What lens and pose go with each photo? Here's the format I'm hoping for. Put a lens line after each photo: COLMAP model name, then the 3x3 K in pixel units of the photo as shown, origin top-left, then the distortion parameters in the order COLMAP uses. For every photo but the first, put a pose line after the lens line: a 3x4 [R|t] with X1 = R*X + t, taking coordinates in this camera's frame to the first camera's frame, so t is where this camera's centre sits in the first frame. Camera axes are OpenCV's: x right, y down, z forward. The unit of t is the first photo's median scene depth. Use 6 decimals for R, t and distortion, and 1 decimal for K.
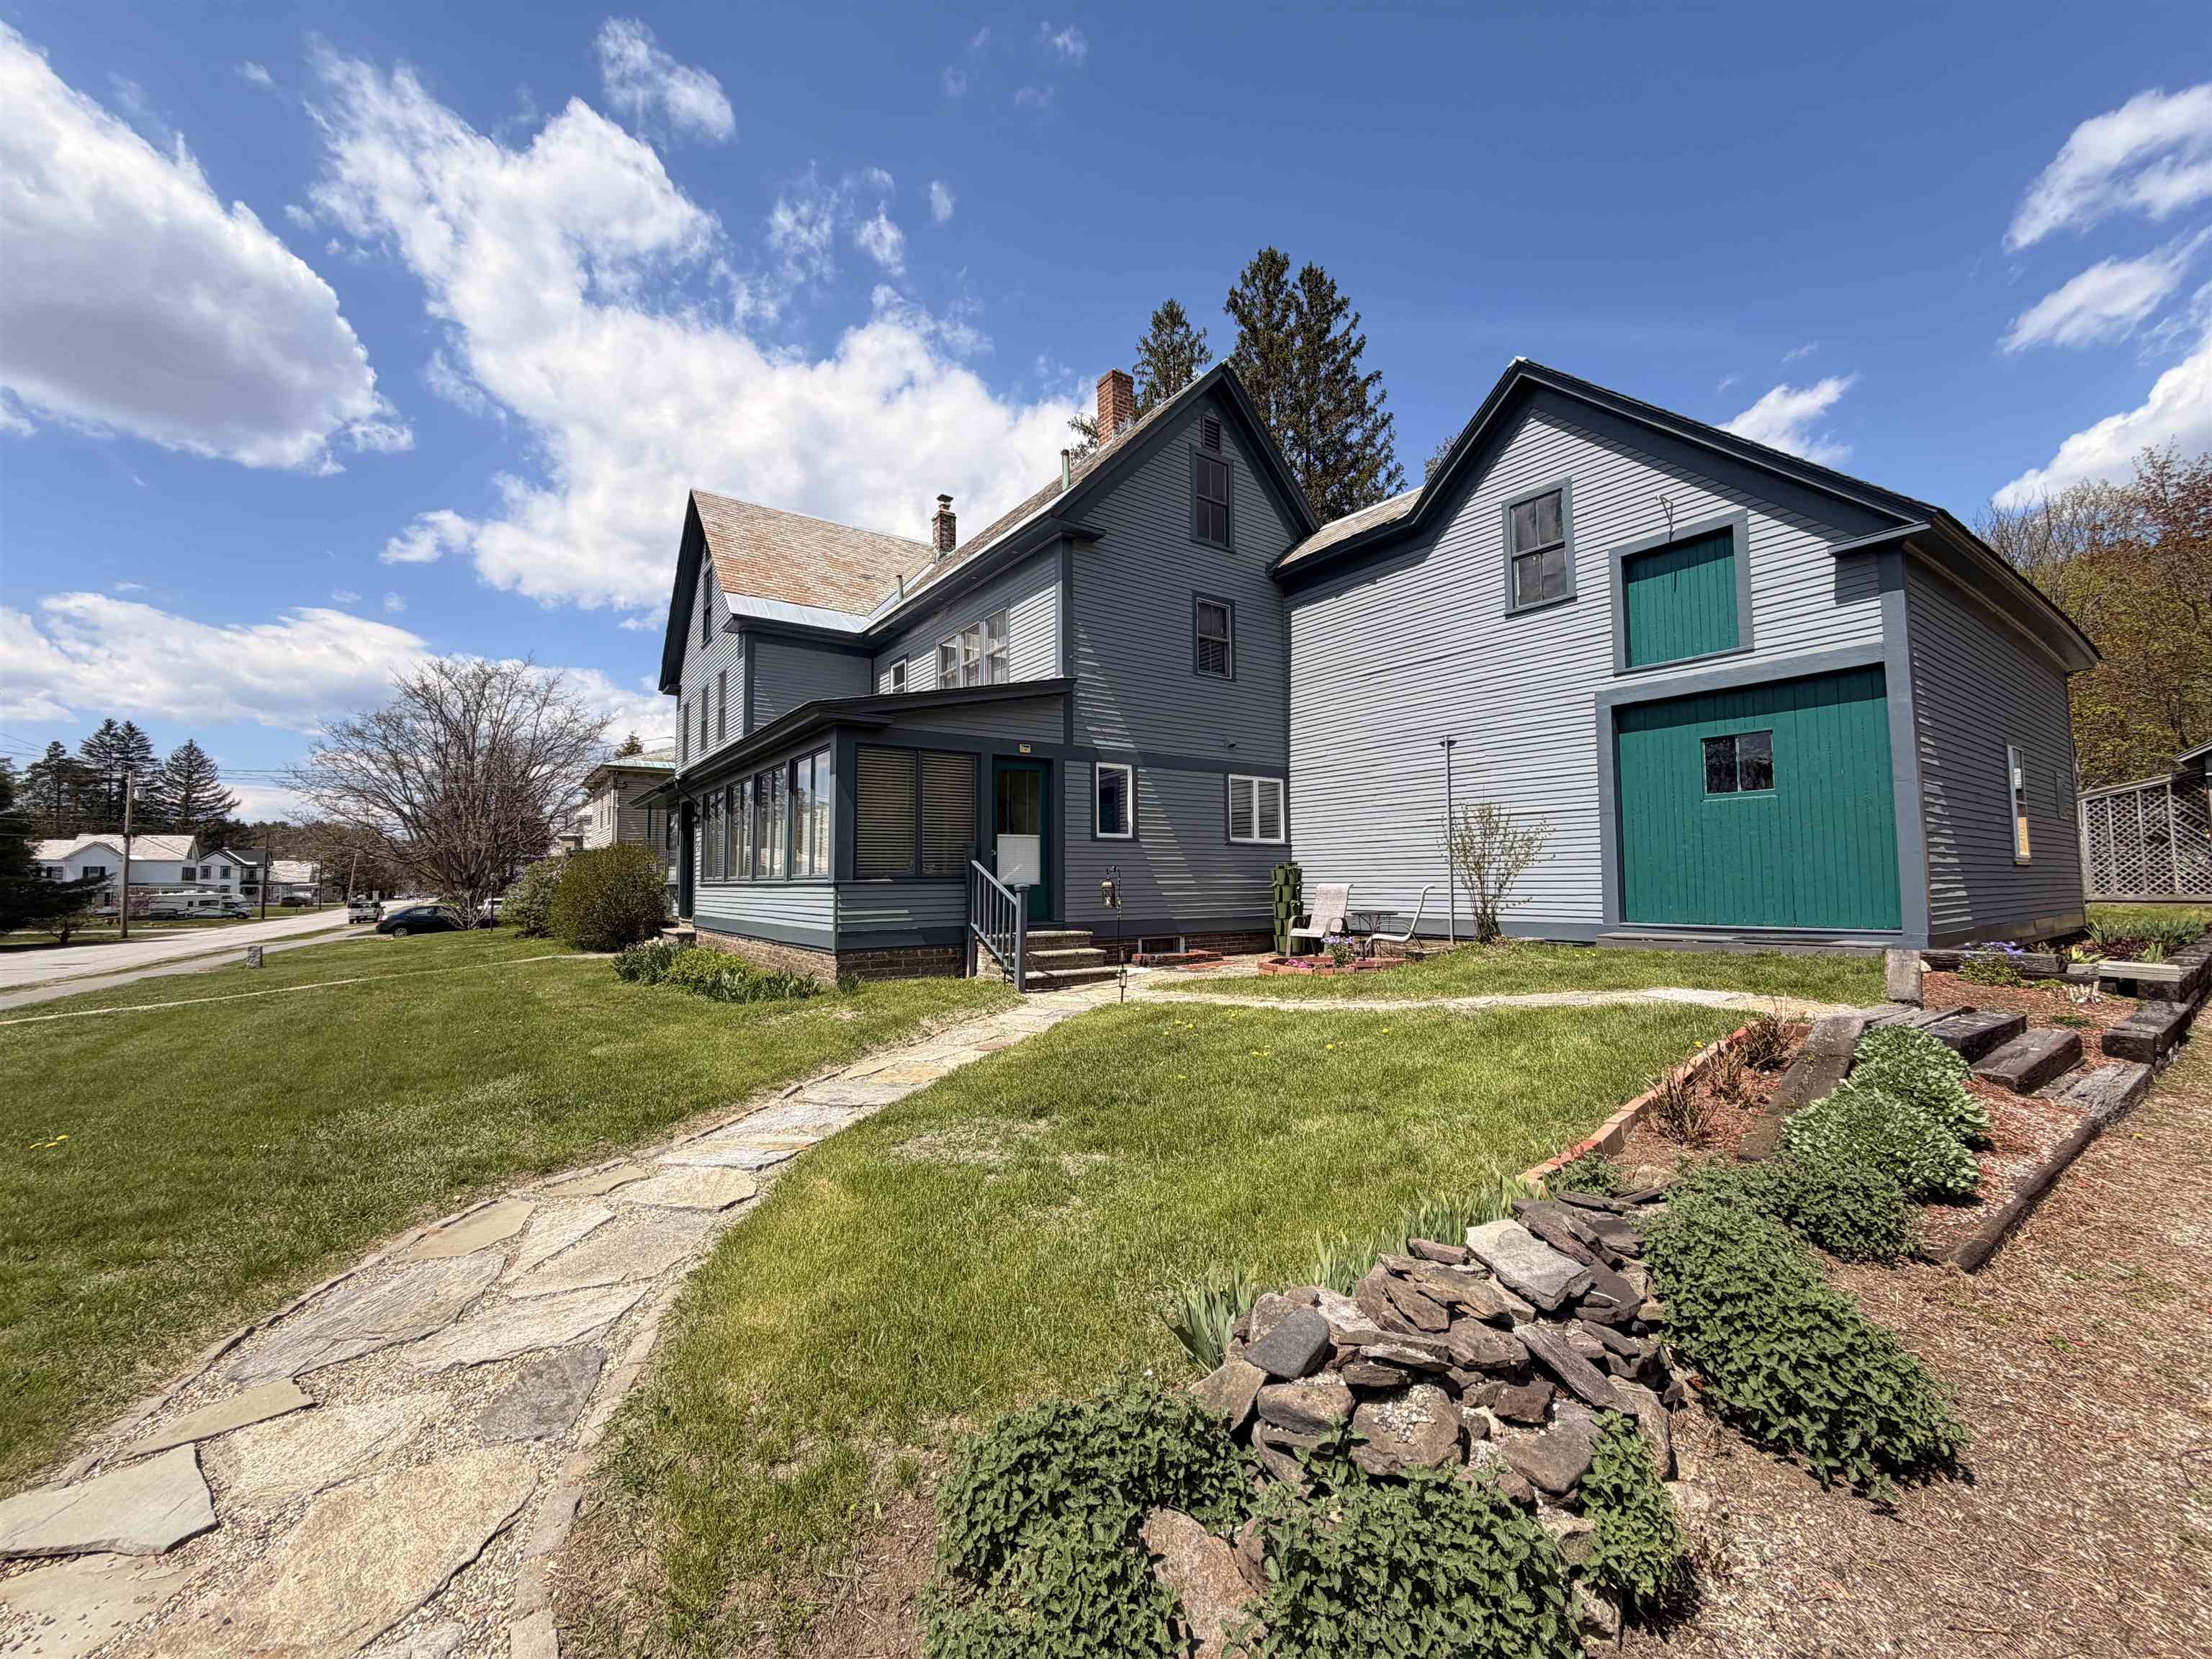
lens RADIAL K [[859.1, 0, 1106.0], [0, 859.1, 829.5], [0, 0, 1]] dist [-0.014252, -0.000101]
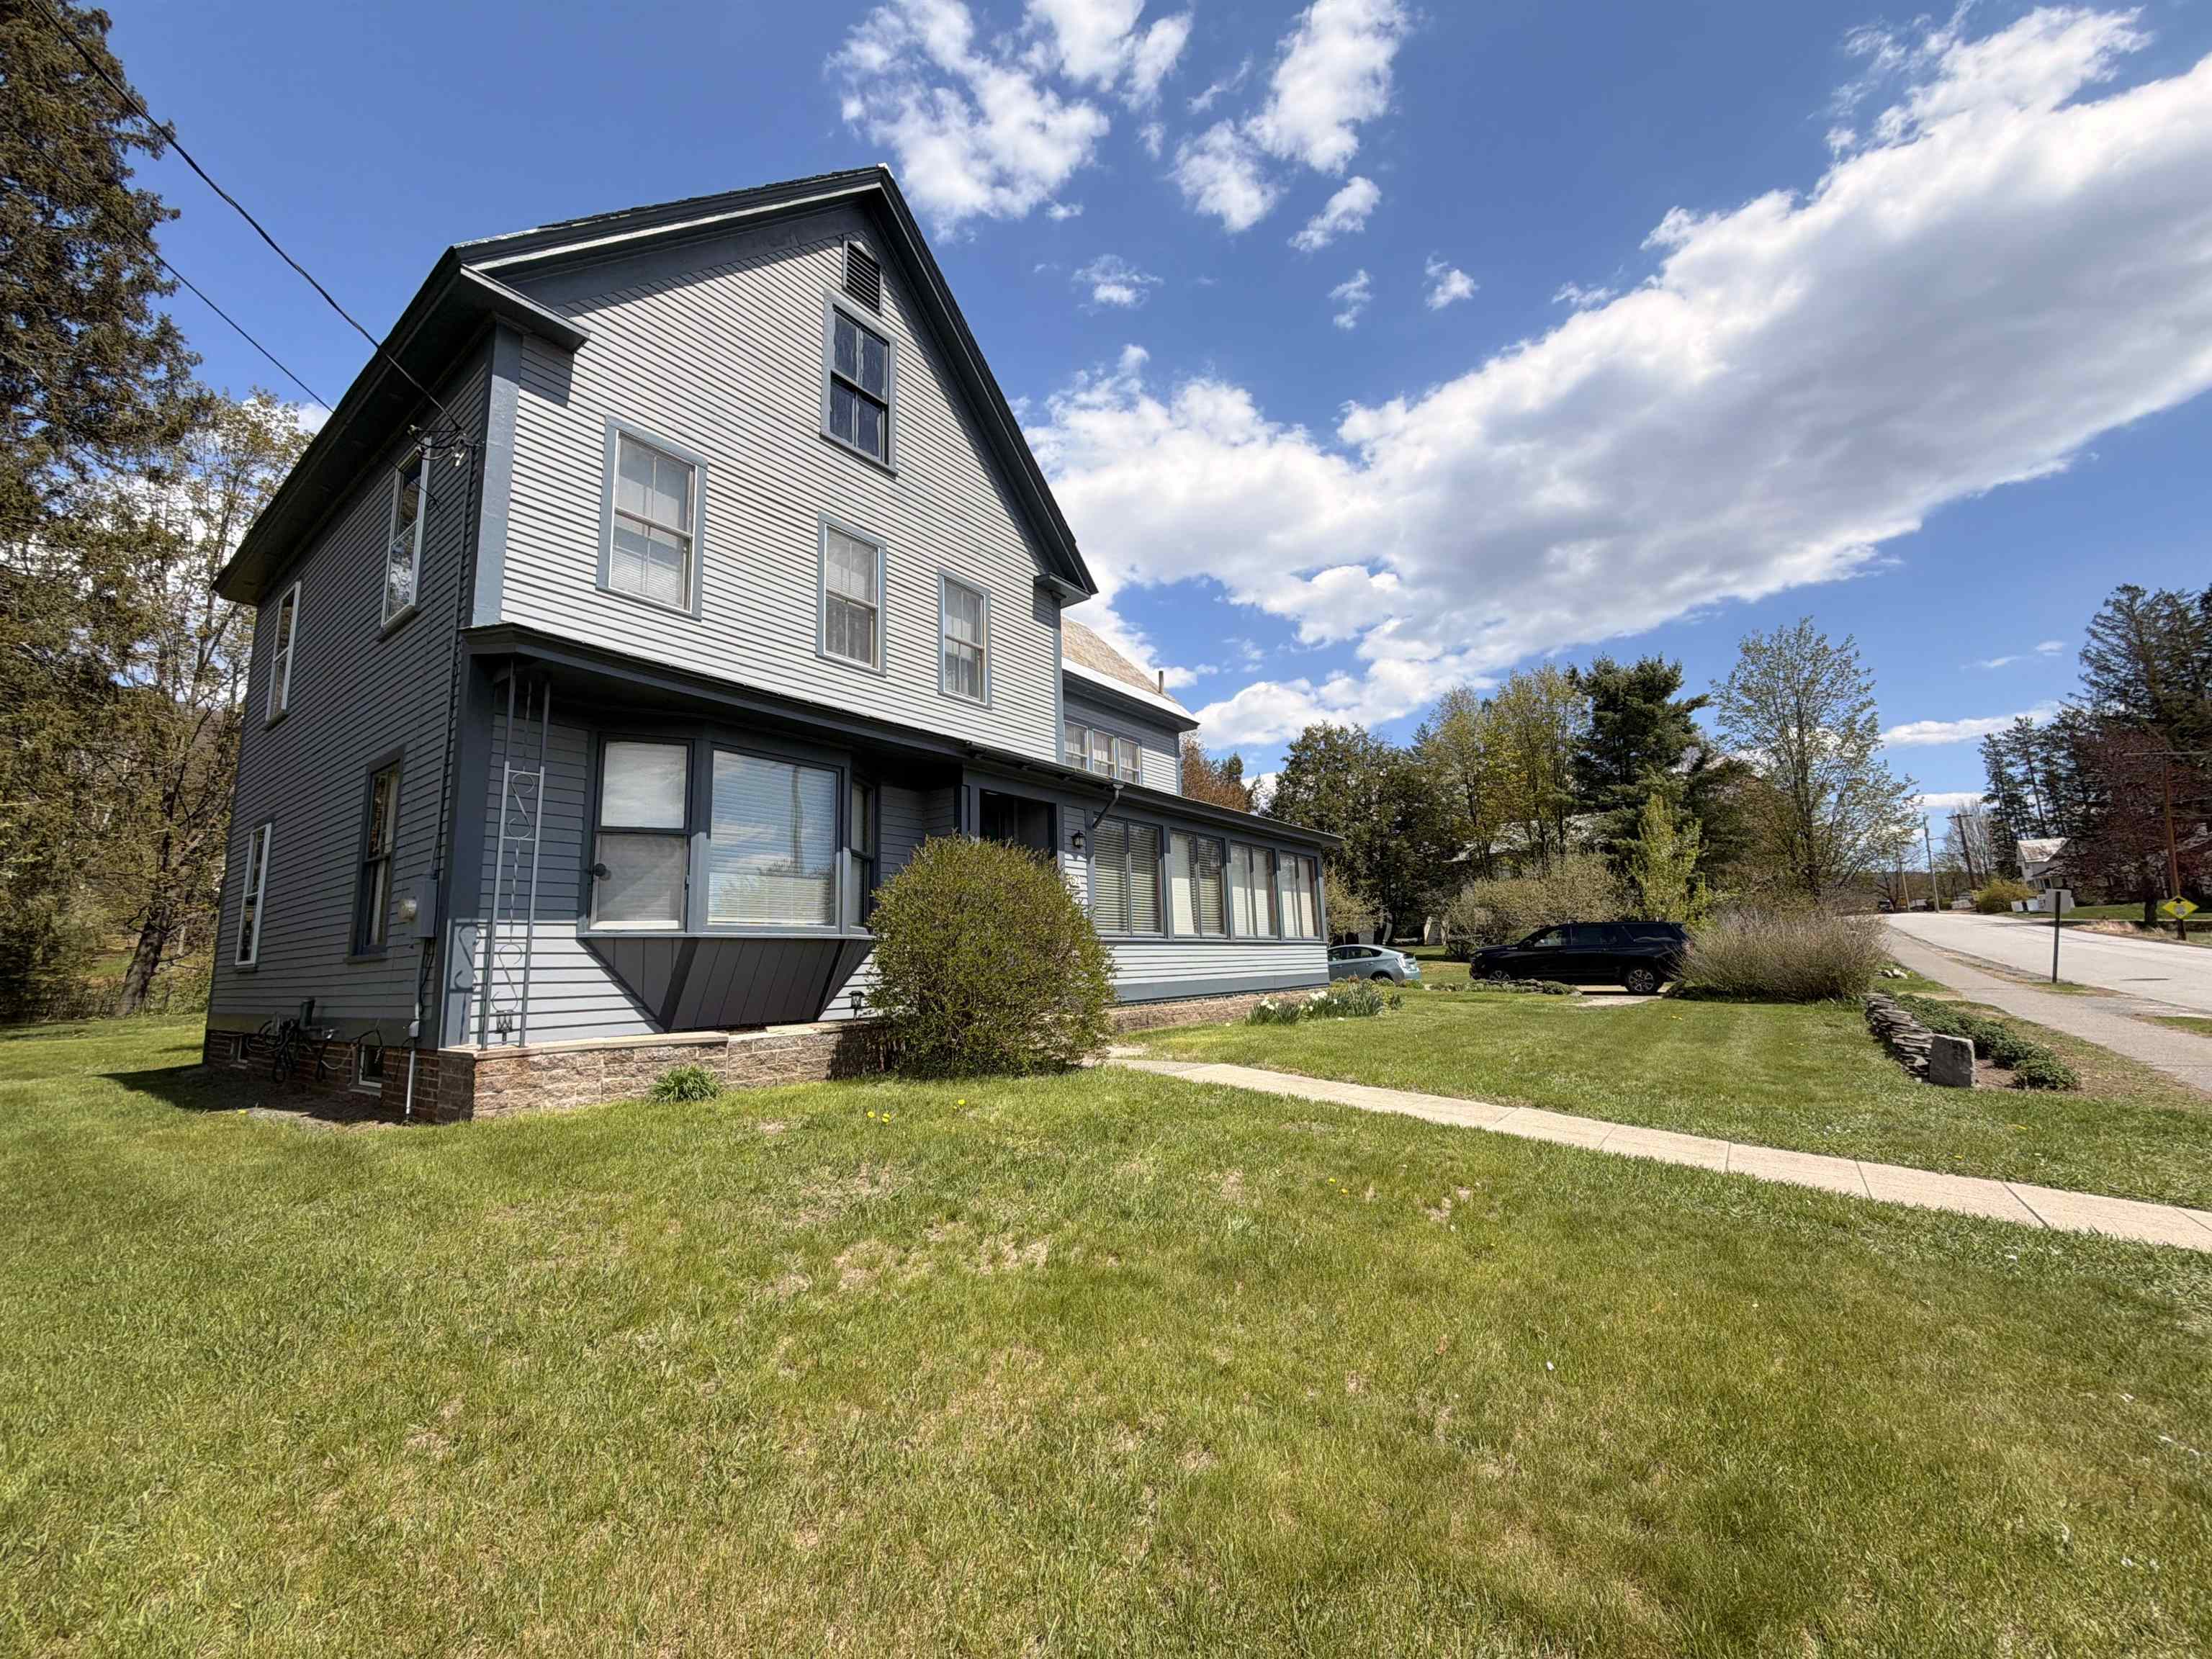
lens RADIAL K [[875.5, 0, 1106.0], [0, 875.5, 829.5], [0, 0, 1]] dist [0.002082, -0.000032]
pose [[-0.303688, 0.166943, 0.938032, -1.358288], [-0.019295, 0.983250, -0.181237, 0.121837], [-0.952576, -0.073139, -0.295380, 1.449689]]
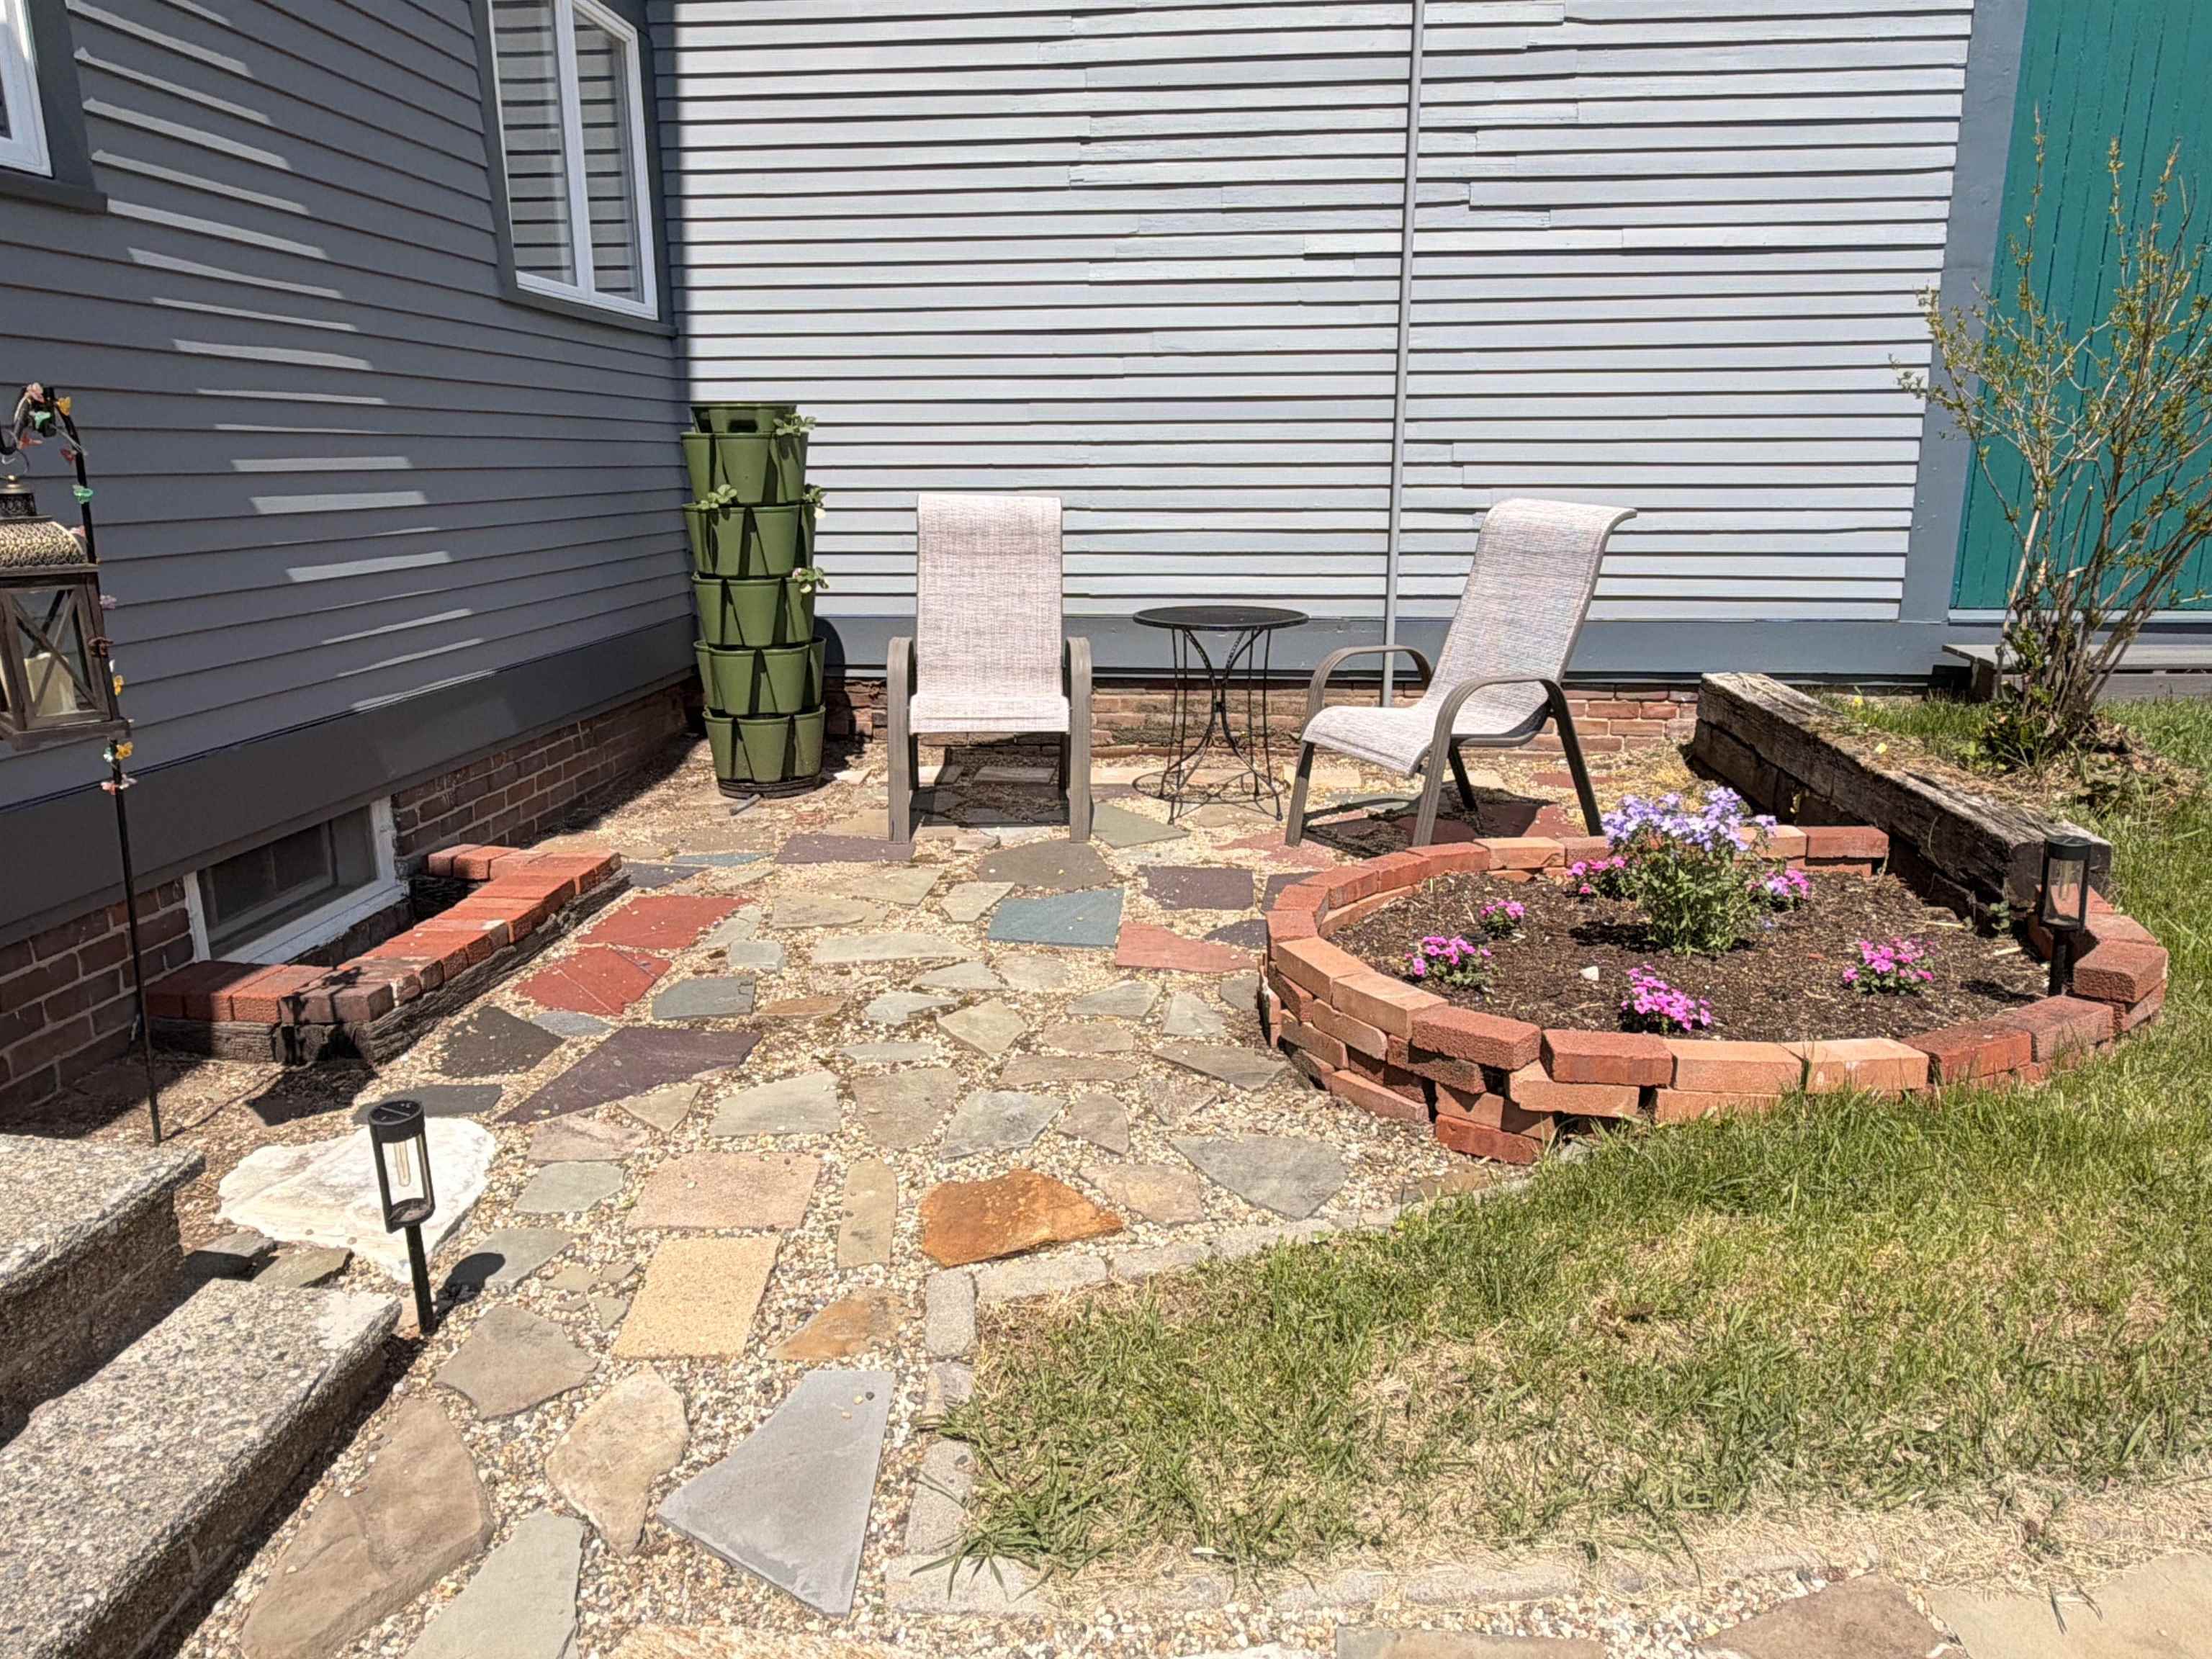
lens RADIAL K [[1515.5, 0, 1106.0], [0, 1515.5, 829.5], [0, 0, 1]] dist [-0.000316, 0.000135]
pose [[0.657907, -0.176486, 0.732128, -0.048796], [-0.047231, 0.960570, 0.273997, 0.032586], [-0.751617, -0.214844, 0.623630, 0.650232]]
